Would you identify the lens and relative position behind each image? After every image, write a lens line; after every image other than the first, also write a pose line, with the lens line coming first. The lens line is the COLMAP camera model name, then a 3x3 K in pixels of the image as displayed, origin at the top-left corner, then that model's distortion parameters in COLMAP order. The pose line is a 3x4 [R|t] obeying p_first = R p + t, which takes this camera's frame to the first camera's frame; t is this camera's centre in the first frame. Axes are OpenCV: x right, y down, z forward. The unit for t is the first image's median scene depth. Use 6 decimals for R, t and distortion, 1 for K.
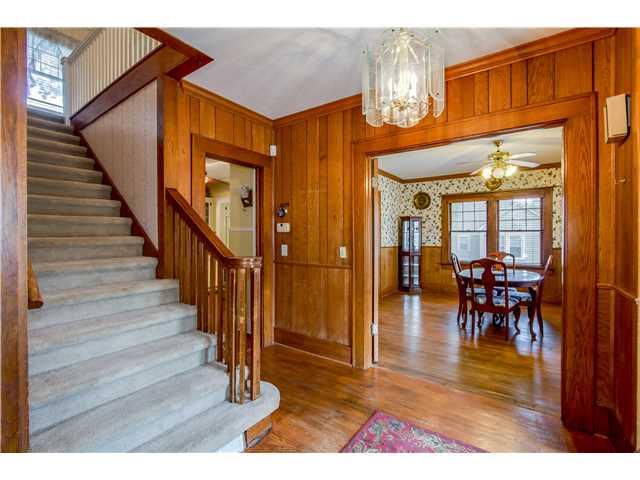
lens RADIAL K [[293.5, 0, 318.8], [0, 293.5, 236.8], [0, 0, 1]] dist [-0.017107, -0.000389]
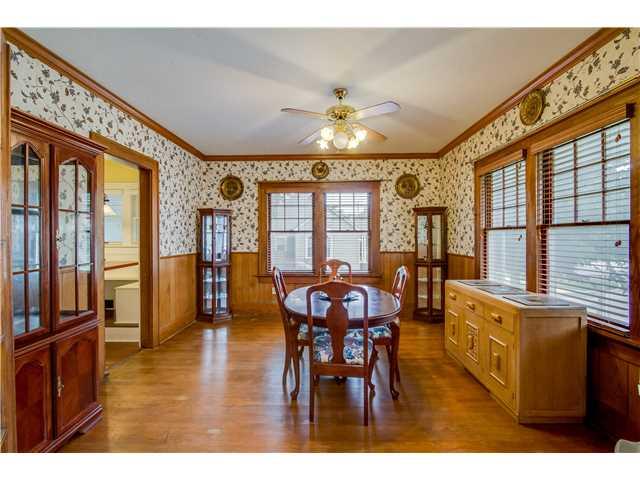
lens RADIAL K [[293.5, 0, 318.8], [0, 293.5, 236.8], [0, 0, 1]] dist [-0.017107, -0.000389]
pose [[0.827543, -0.000638, 0.561402, 0.136237], [0.002767, 0.999992, -0.002943, -0.002756], [-0.561395, 0.003989, 0.827538, 0.314605]]
